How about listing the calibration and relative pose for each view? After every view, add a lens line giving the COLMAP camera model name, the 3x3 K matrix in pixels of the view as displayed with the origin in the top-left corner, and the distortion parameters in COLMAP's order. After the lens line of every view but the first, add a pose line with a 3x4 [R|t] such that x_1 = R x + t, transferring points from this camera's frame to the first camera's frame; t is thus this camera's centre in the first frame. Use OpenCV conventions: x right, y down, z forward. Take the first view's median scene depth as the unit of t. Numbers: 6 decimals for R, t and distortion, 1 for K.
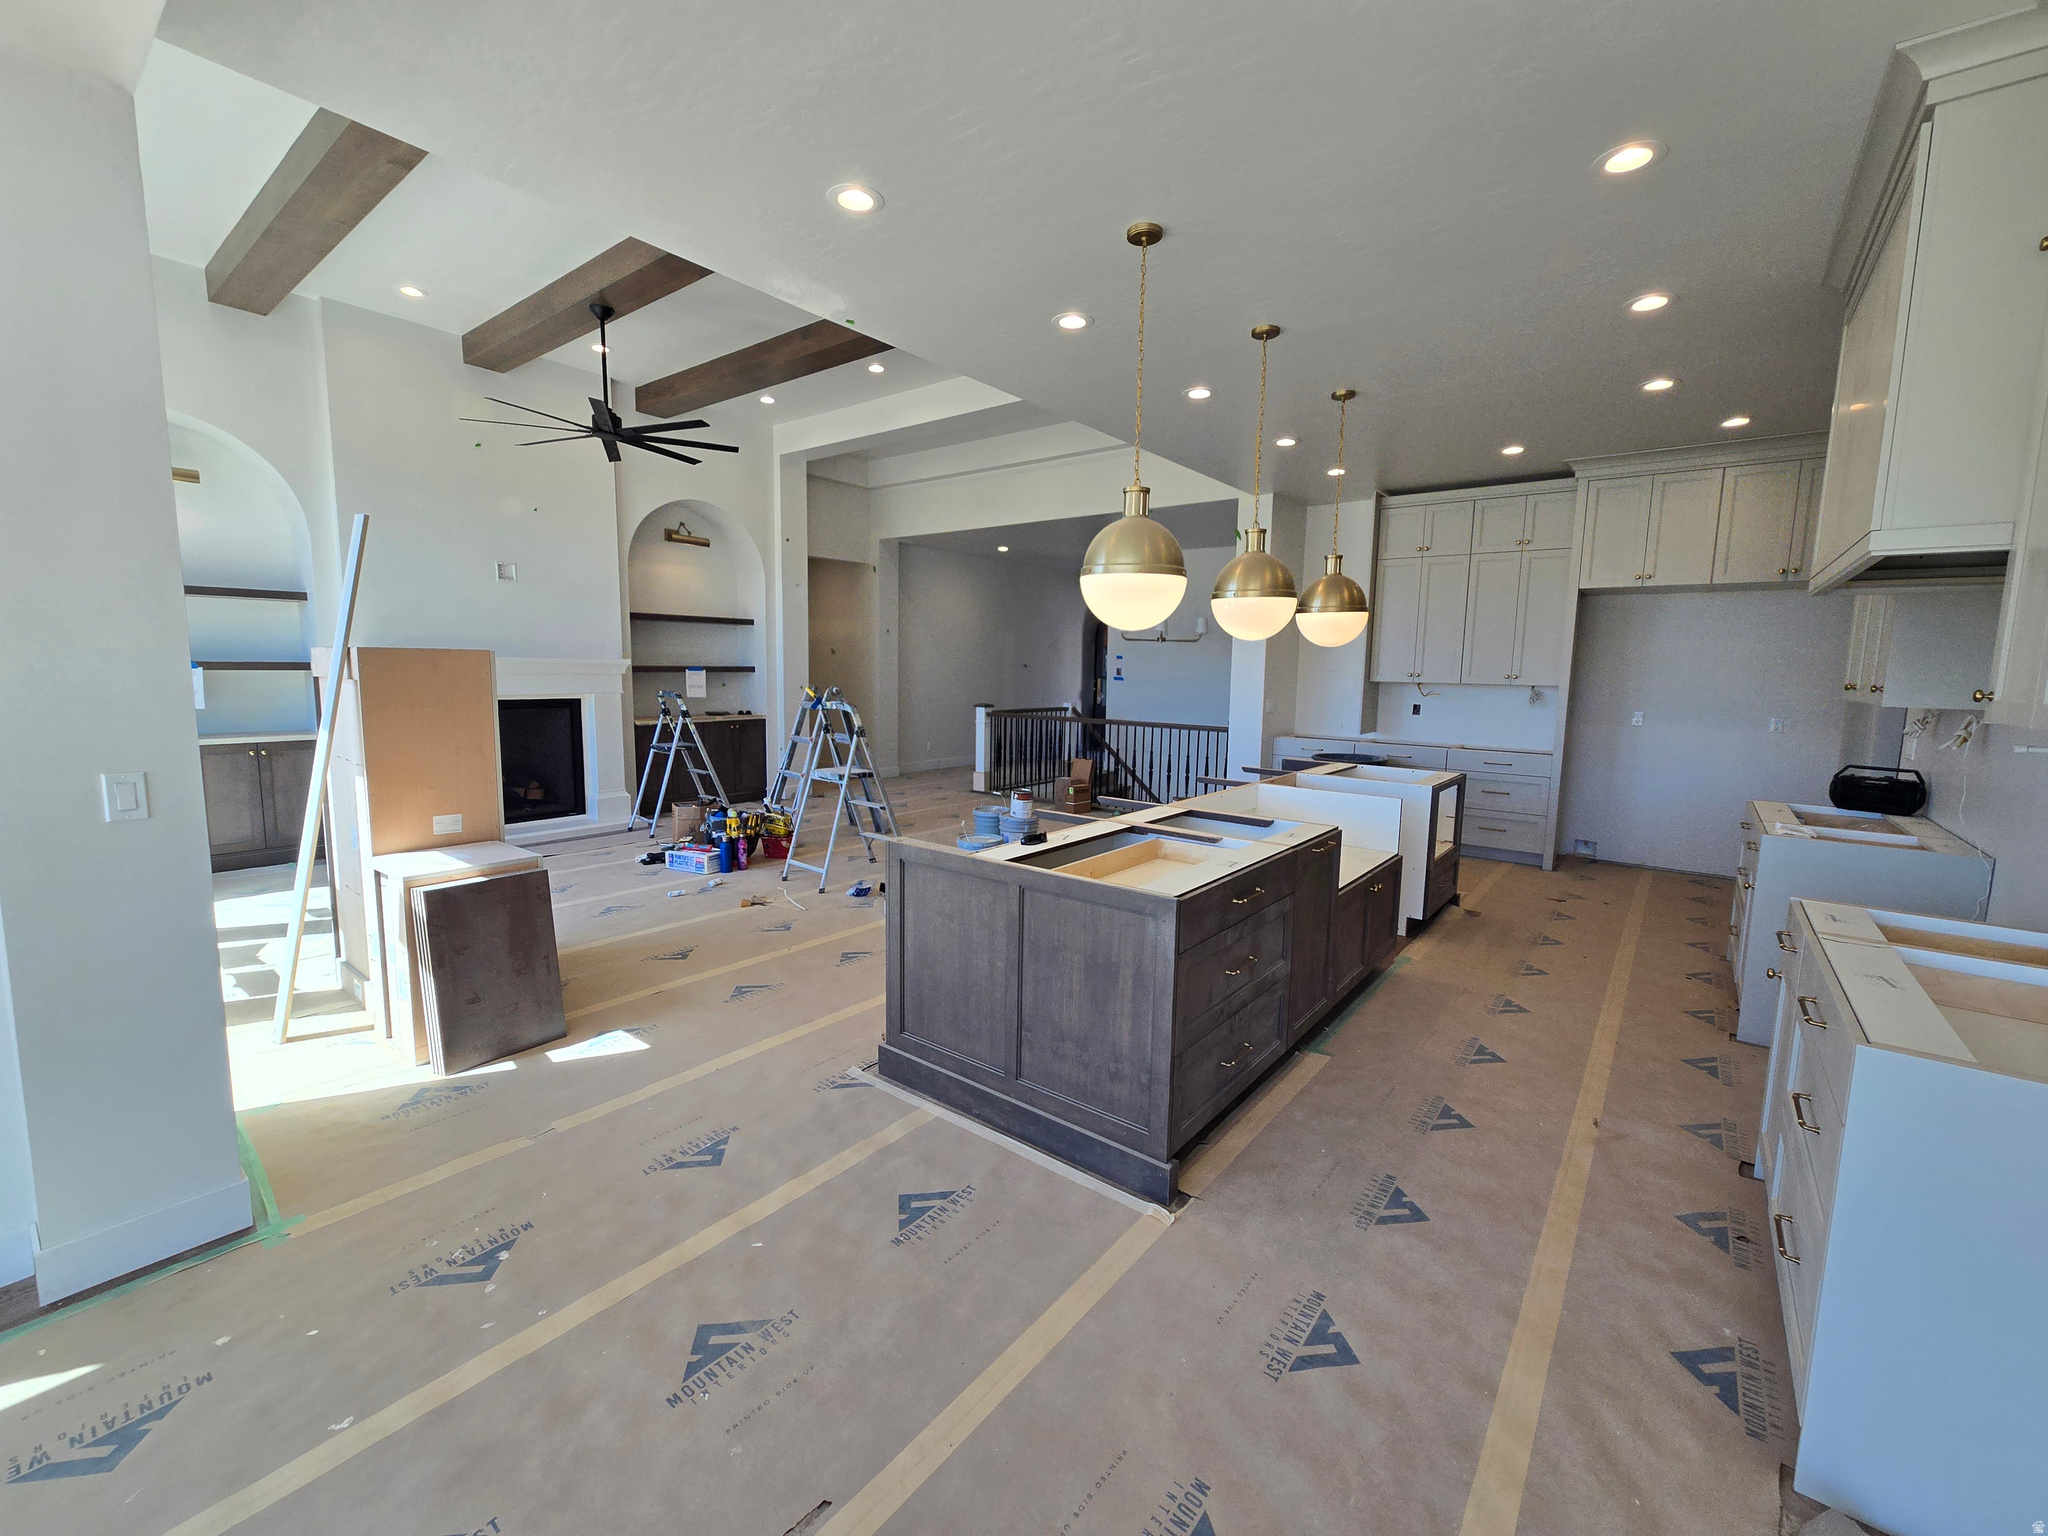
lens RADIAL K [[840.0, 0, 1016.0], [0, 840.0, 761.2], [0, 0, 1]] dist [0.001071, 0.000582]
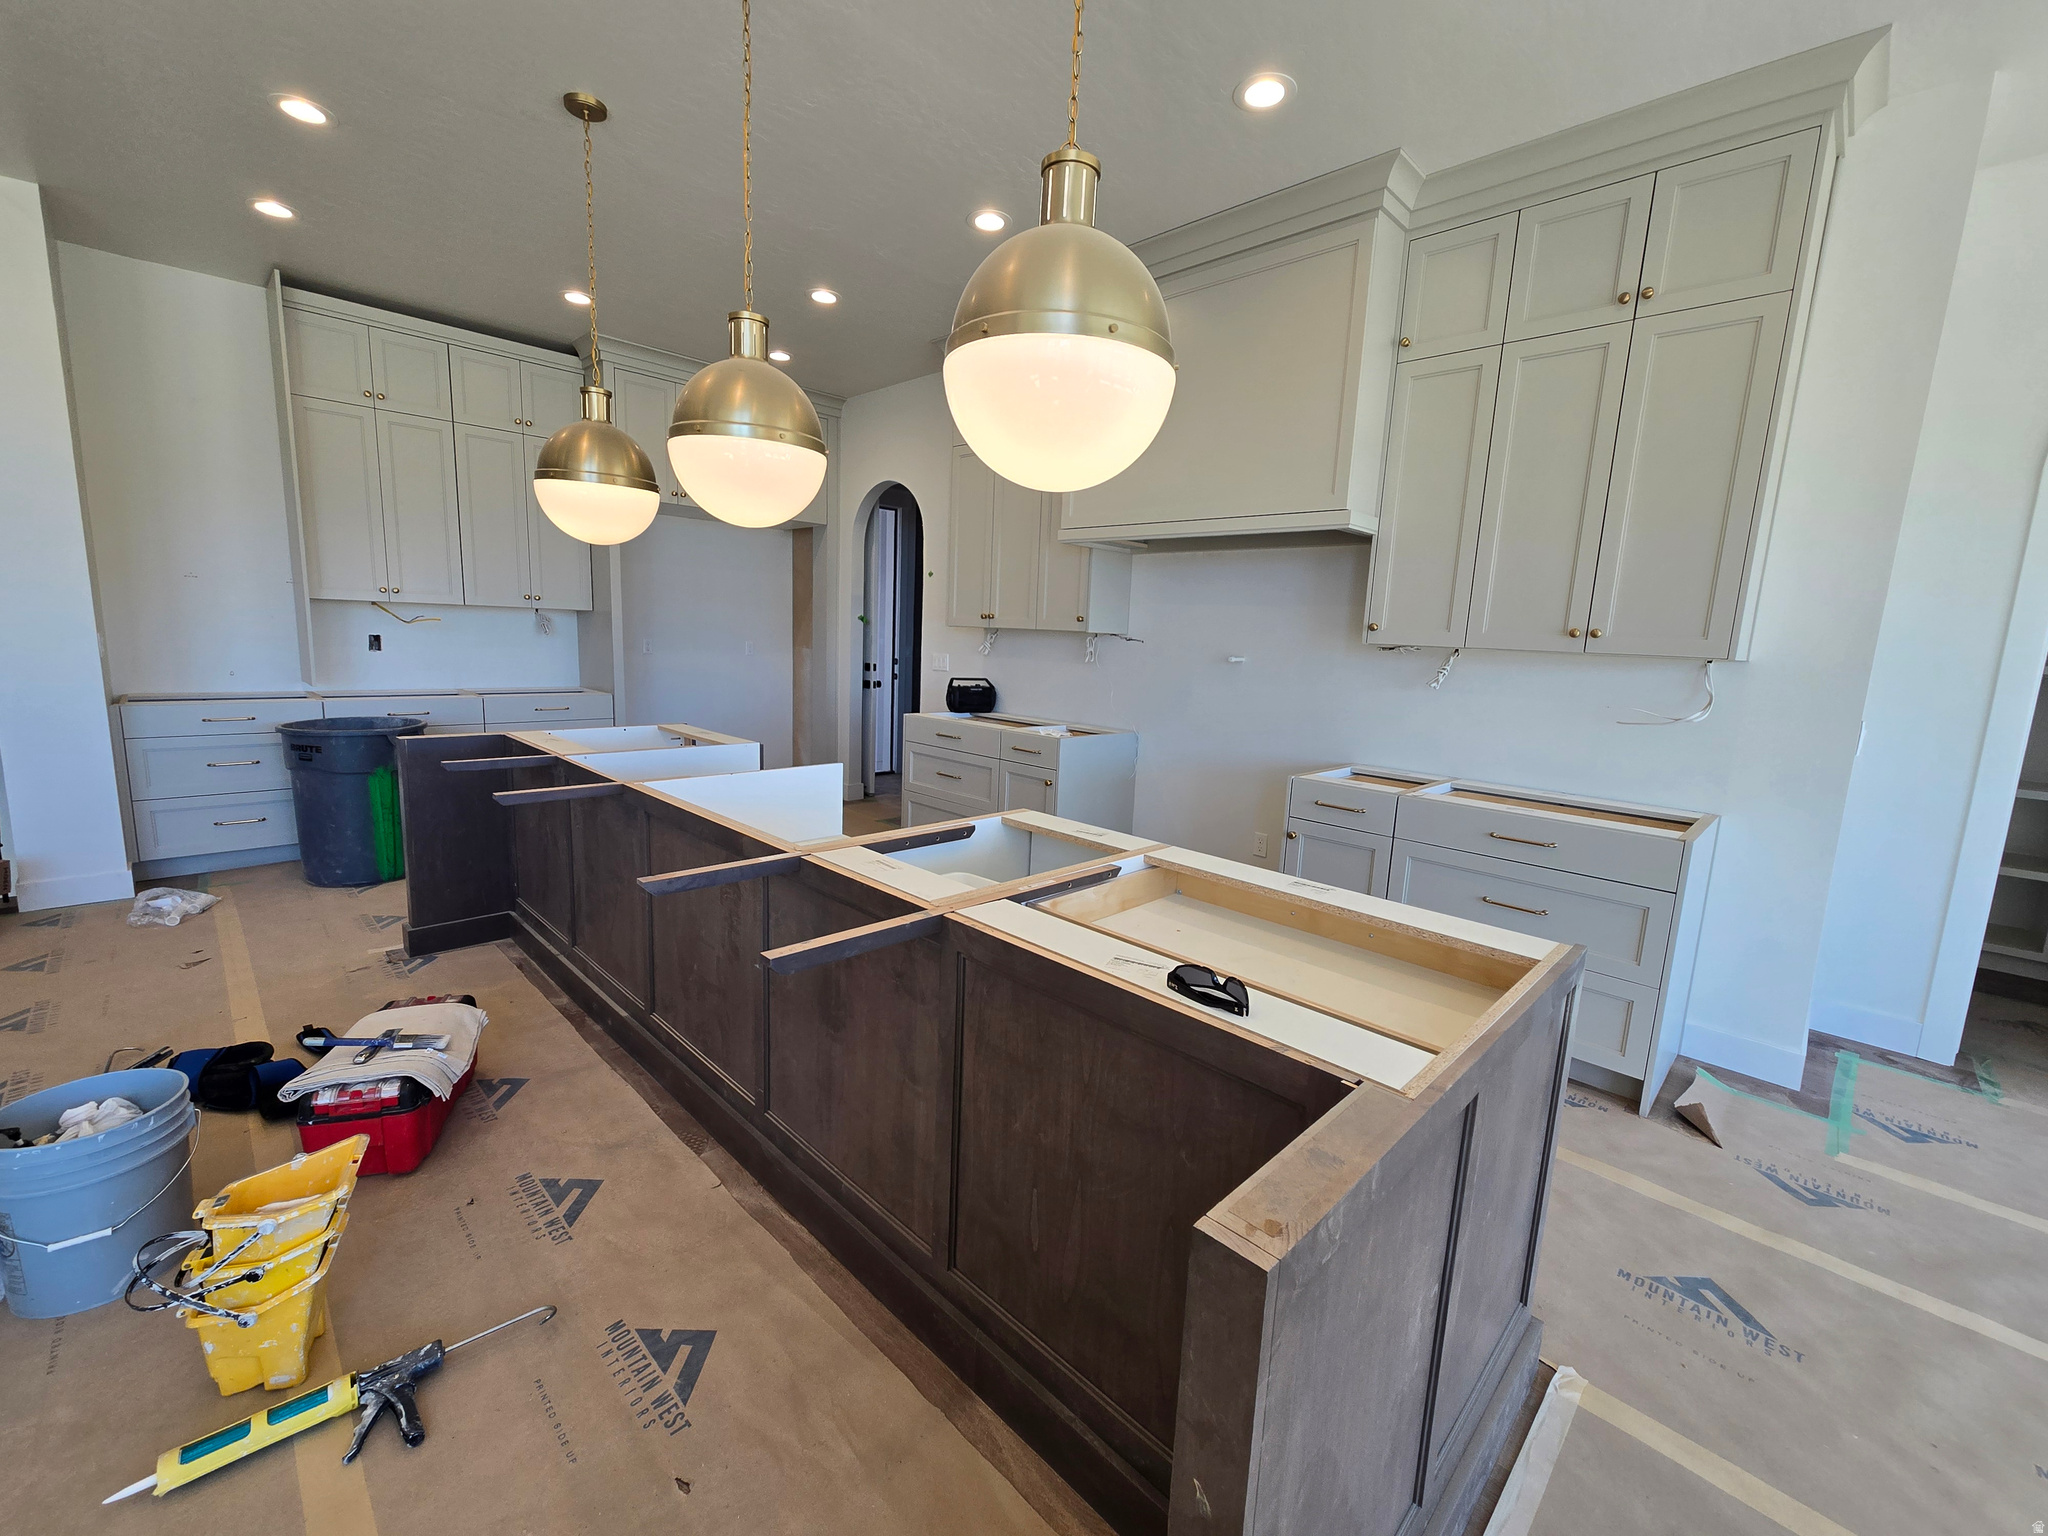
lens RADIAL K [[840.0, 0, 1028.0], [0, 840.0, 766.9], [0, 0, 1]] dist [0.001071, 0.000582]
pose [[0.111218, -0.171287, 0.978923, -0.251812], [0.075520, 0.983643, 0.163533, -0.059684], [-0.990922, 0.055740, 0.122335, 0.707636]]
